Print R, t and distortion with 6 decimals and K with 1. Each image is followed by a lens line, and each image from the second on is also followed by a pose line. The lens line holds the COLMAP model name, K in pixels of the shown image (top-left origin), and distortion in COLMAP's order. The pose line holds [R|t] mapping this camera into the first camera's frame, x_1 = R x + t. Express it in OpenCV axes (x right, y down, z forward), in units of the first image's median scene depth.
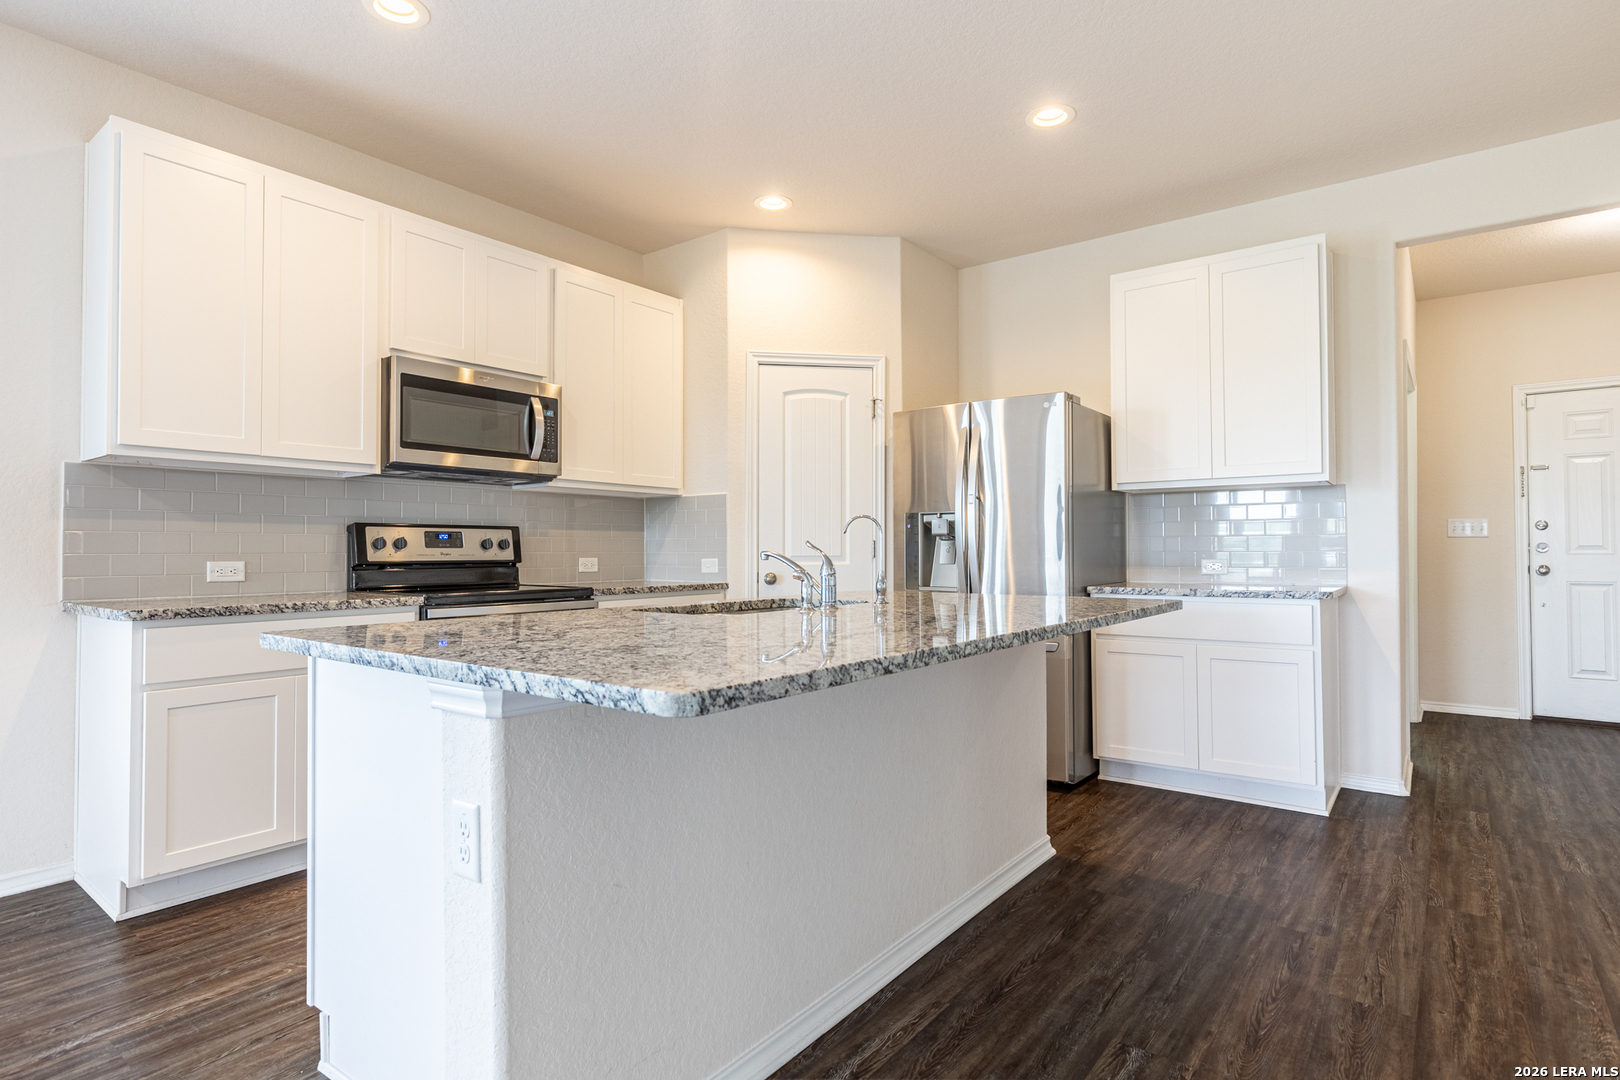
lens RADIAL K [[839.0, 0, 814.2], [0, 839.0, 536.7], [0, 0, 1]] dist [0.001891, 0.001169]
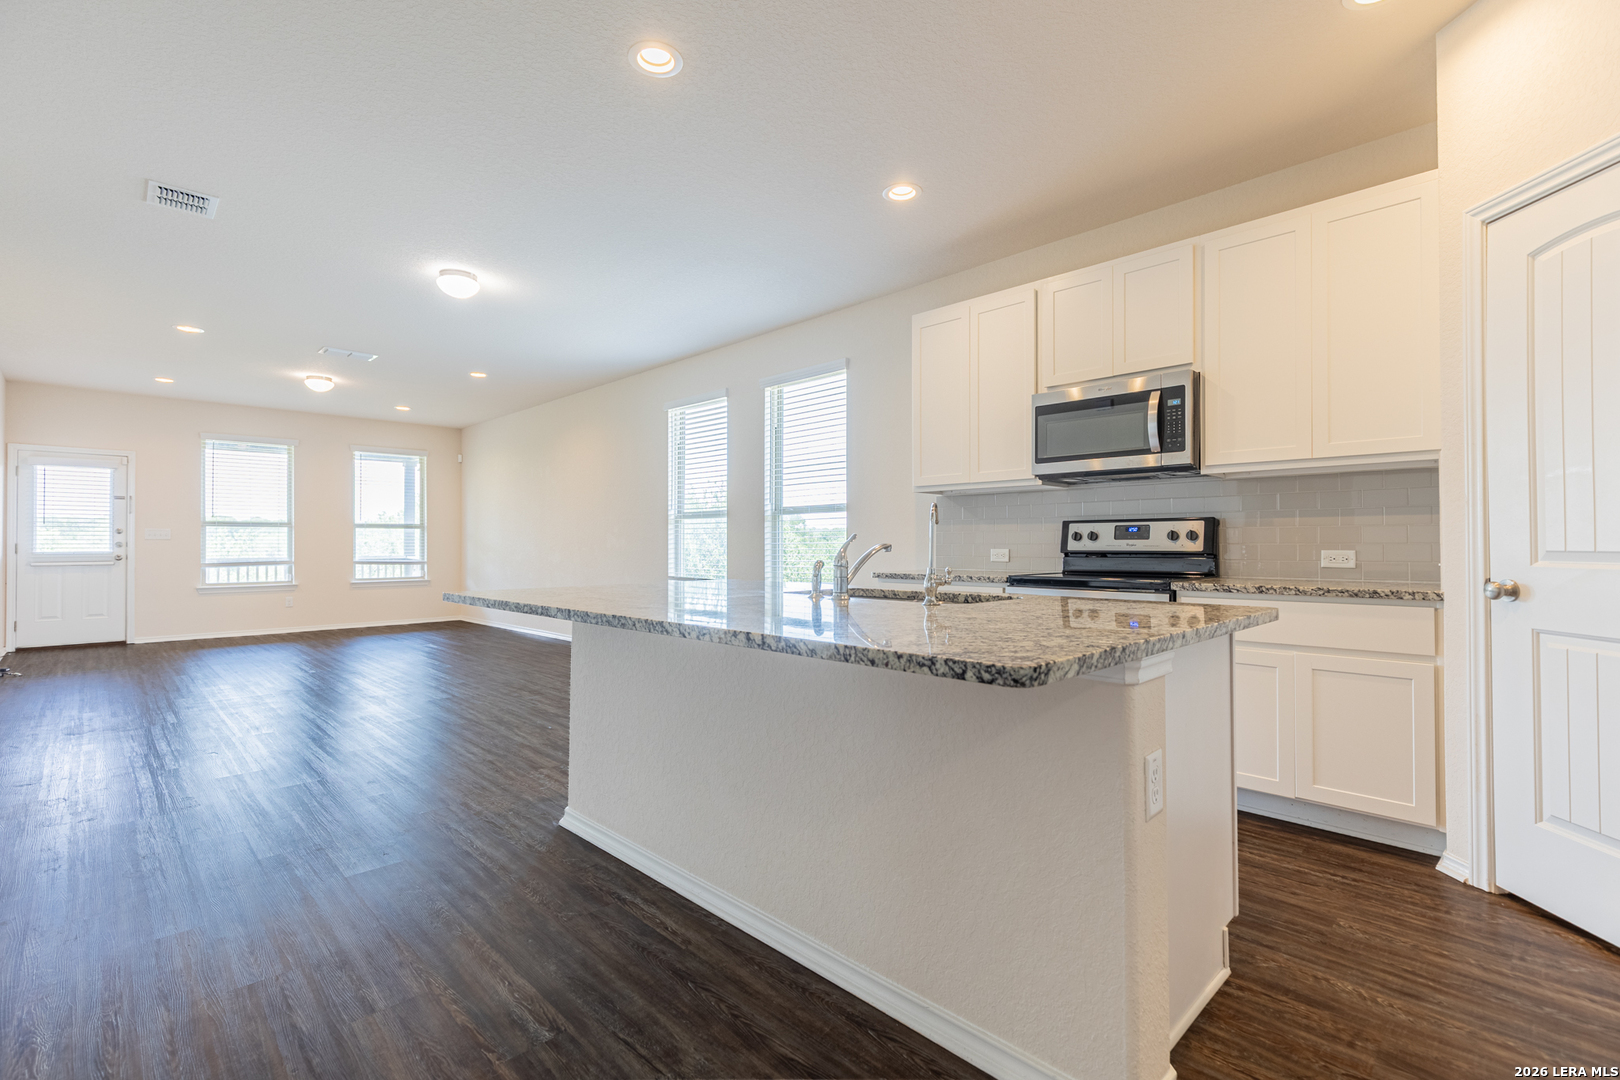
lens RADIAL K [[727.5, 0, 817.1], [0, 727.5, 534.7], [0, 0, 1]] dist [0.008260, -0.001075]
pose [[-0.133378, -0.009126, -0.991023, 0.598377], [0.020107, 0.999727, -0.011912, 0.010168], [0.990861, -0.021515, -0.133158, 0.711512]]
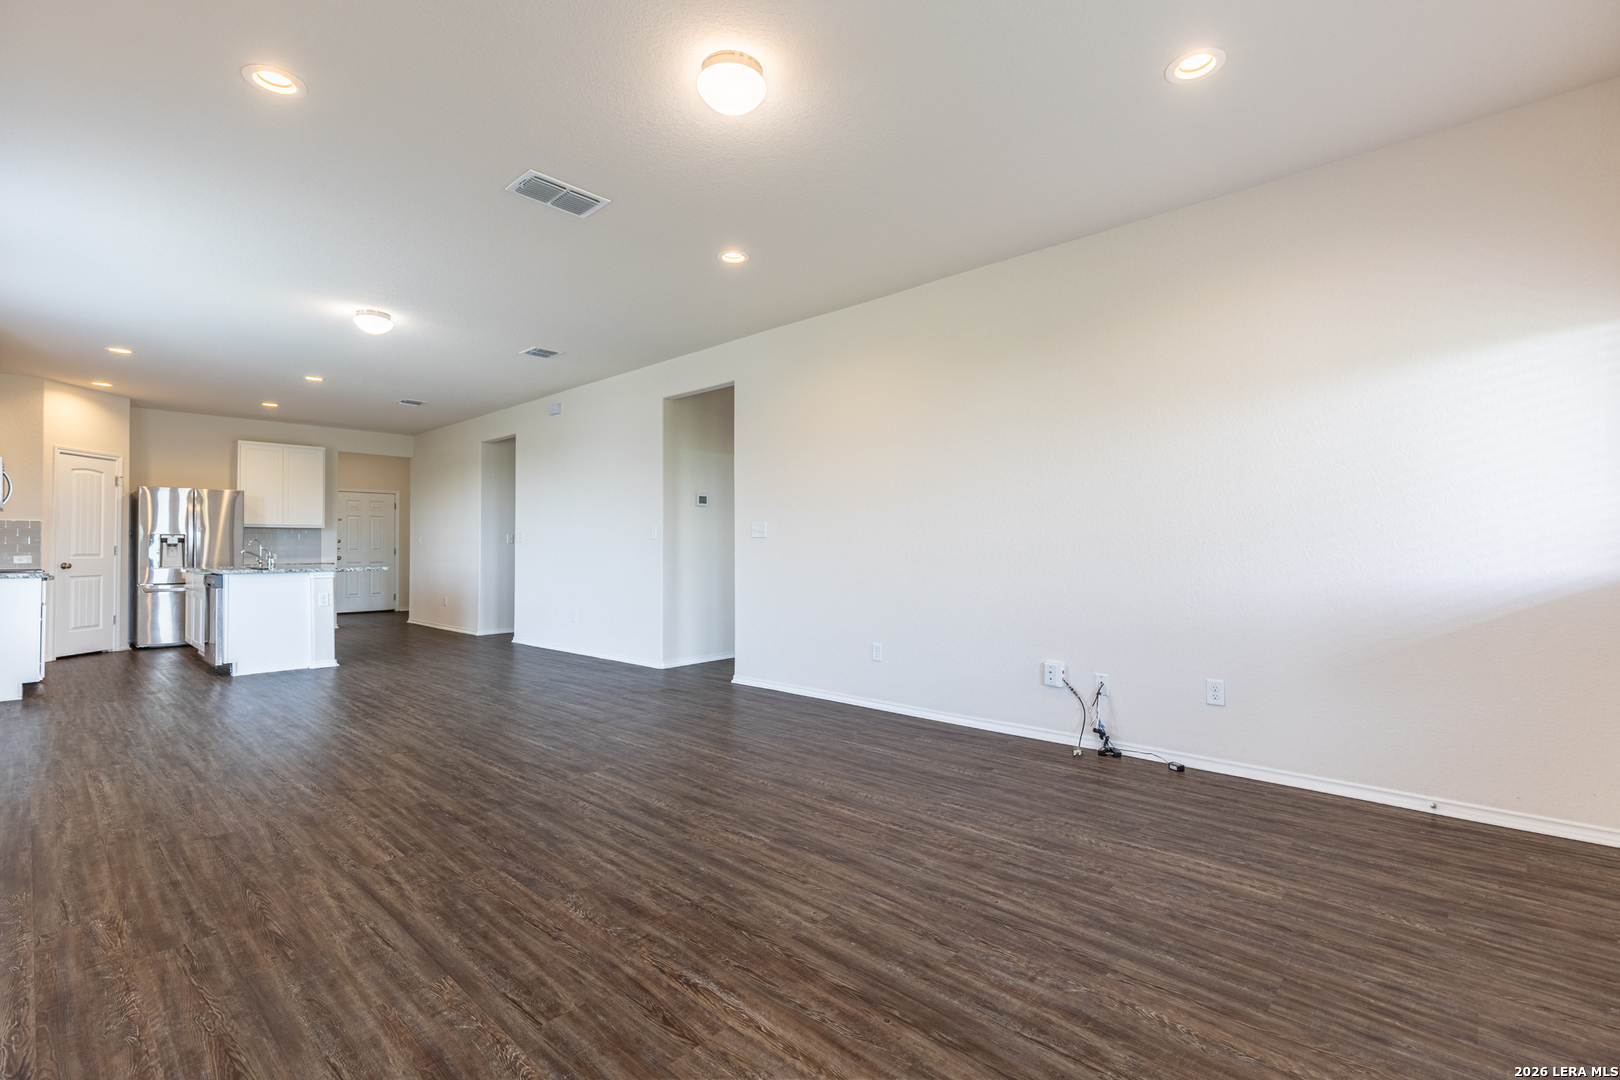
lens RADIAL K [[728.9, 0, 810.0], [0, 728.9, 540.0], [0, 0, 1]] dist [0.010524, -0.000049]
pose [[0.099984, 0.012521, 0.994910, -1.849162], [-0.012744, 0.999855, -0.011302, -0.013995], [-0.994907, -0.011549, 0.100129, -1.028897]]
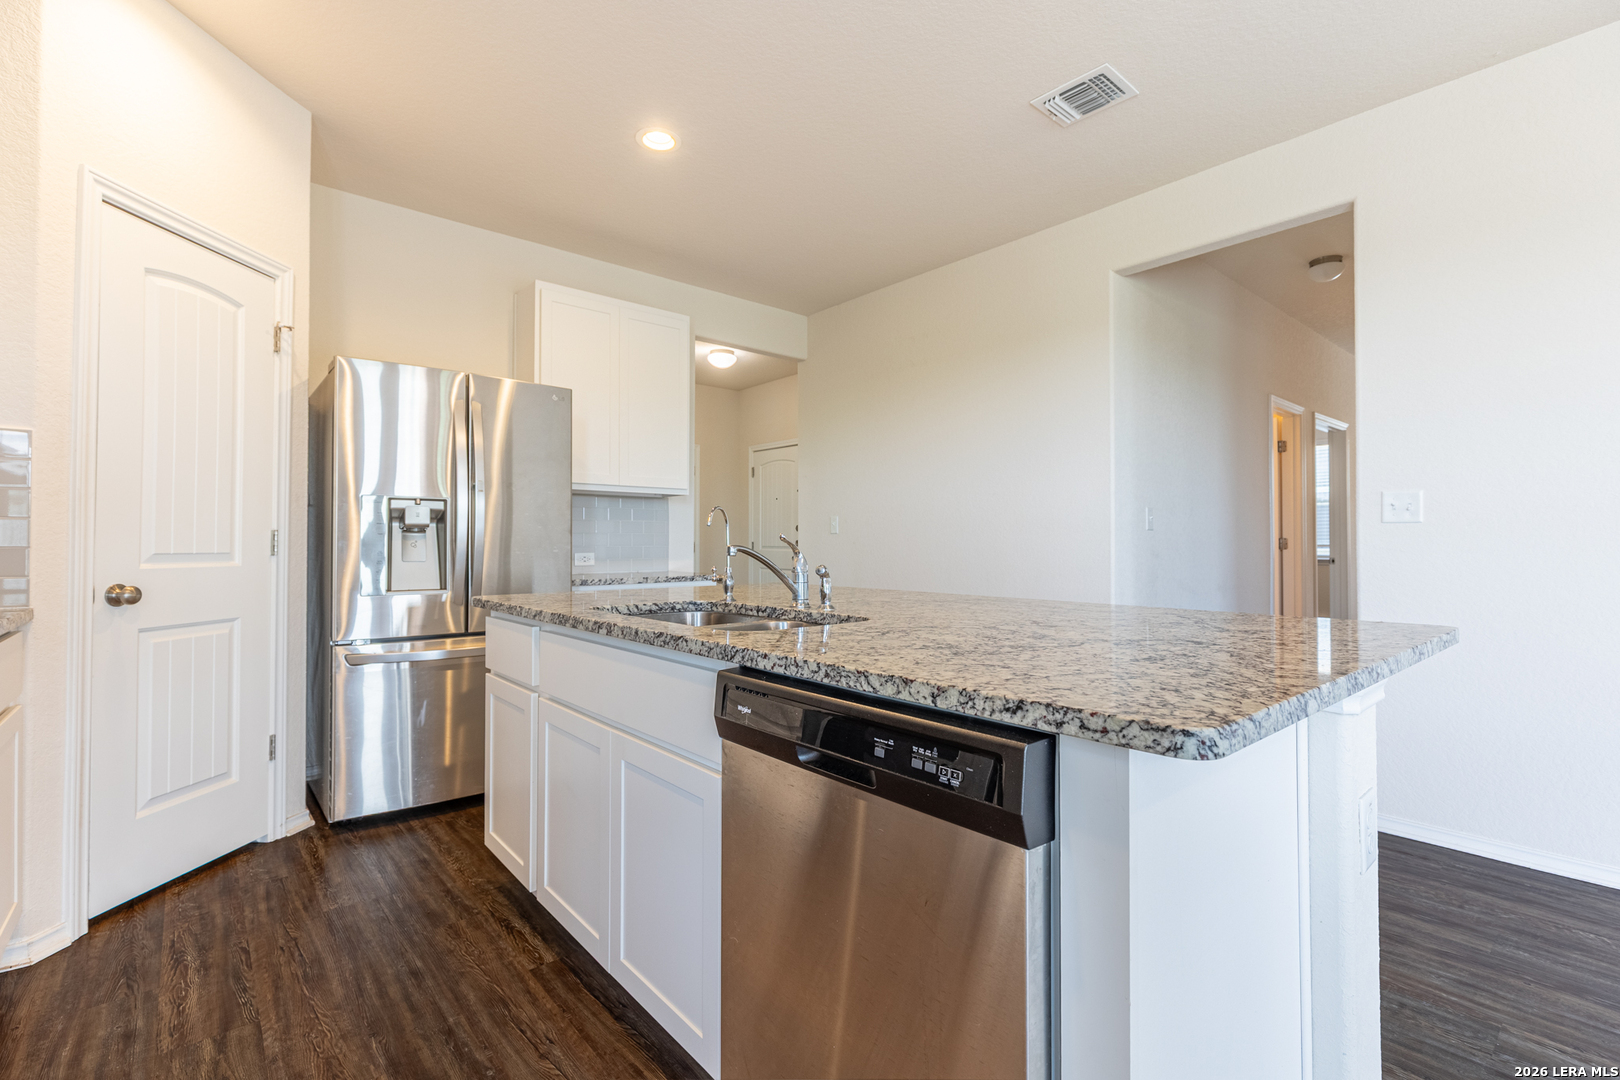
lens RADIAL K [[741.7, 0, 814.5], [0, 741.7, 530.7], [0, 0, 1]] dist [0.019153, -0.000098]
pose [[0.198395, 0.021403, 0.979888, -0.532531], [-0.017682, 0.999677, -0.018256, 0.010226], [-0.979963, -0.013705, 0.198710, 0.533854]]
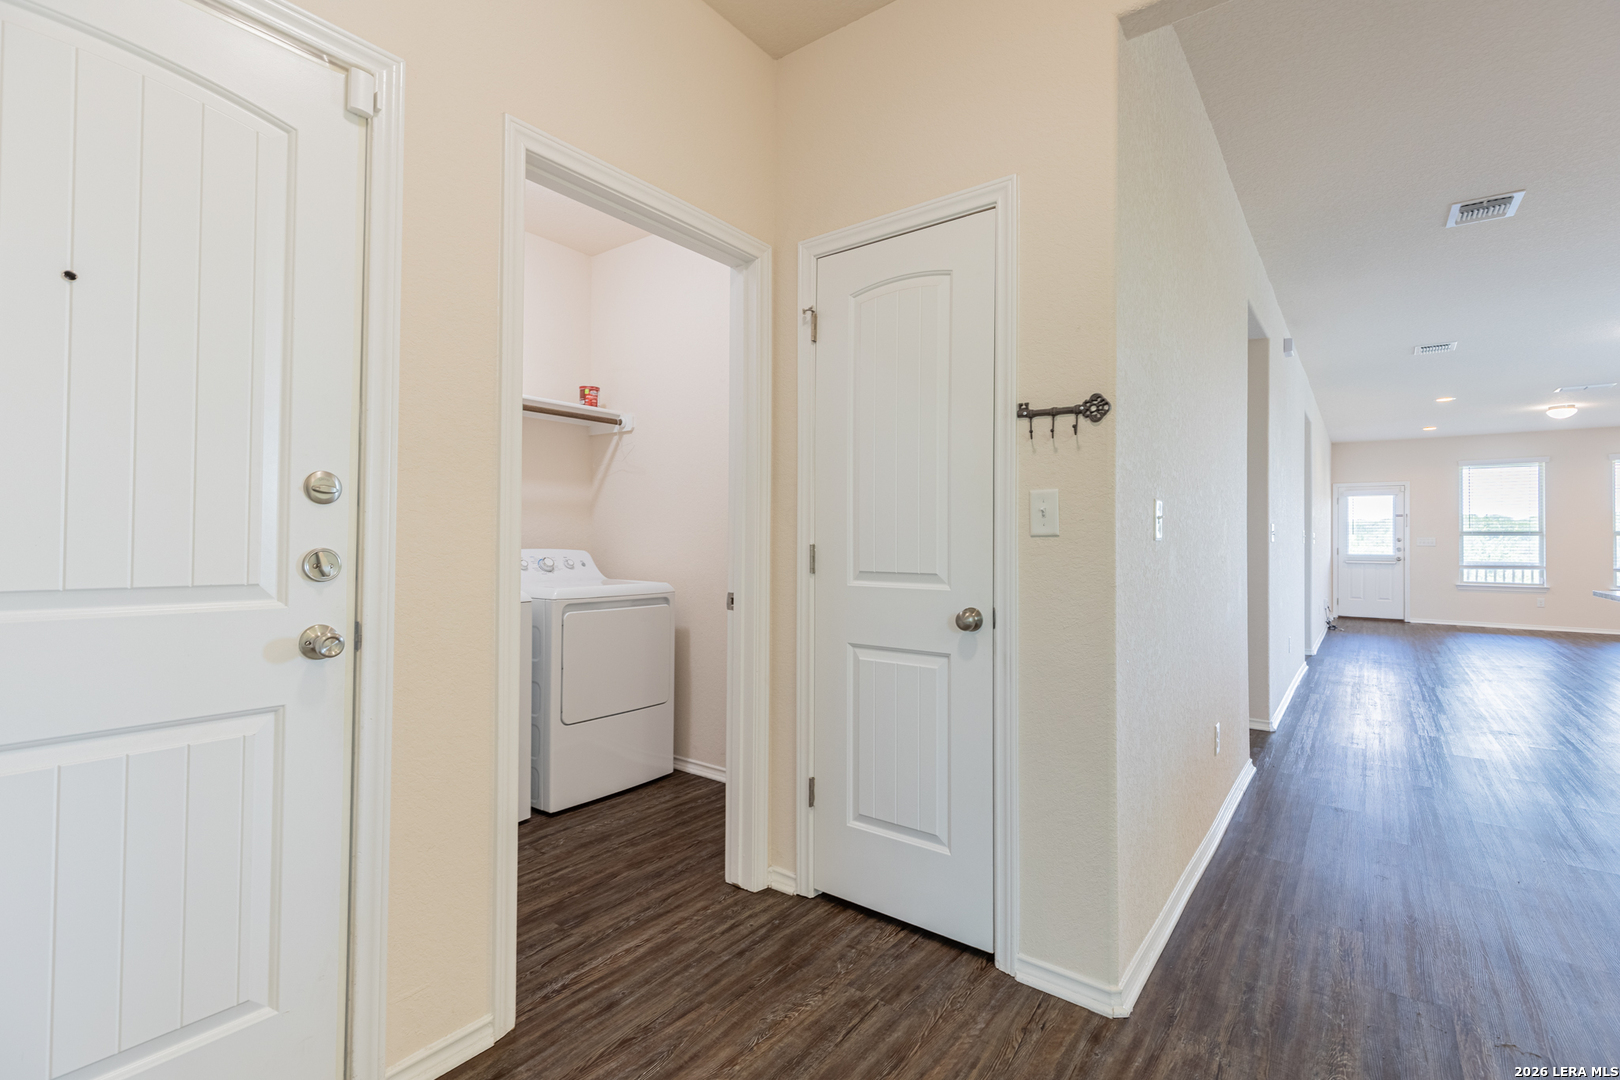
lens RADIAL K [[725.0, 0, 816.8], [0, 725.0, 536.6], [0, 0, 1]] dist [0.008960, -0.000409]
pose [[-0.999986, -0.004147, -0.003264, 1.128056], [-0.004069, 0.999714, -0.023553, -0.001142], [0.003361, -0.023540, -0.999717, 1.362724]]
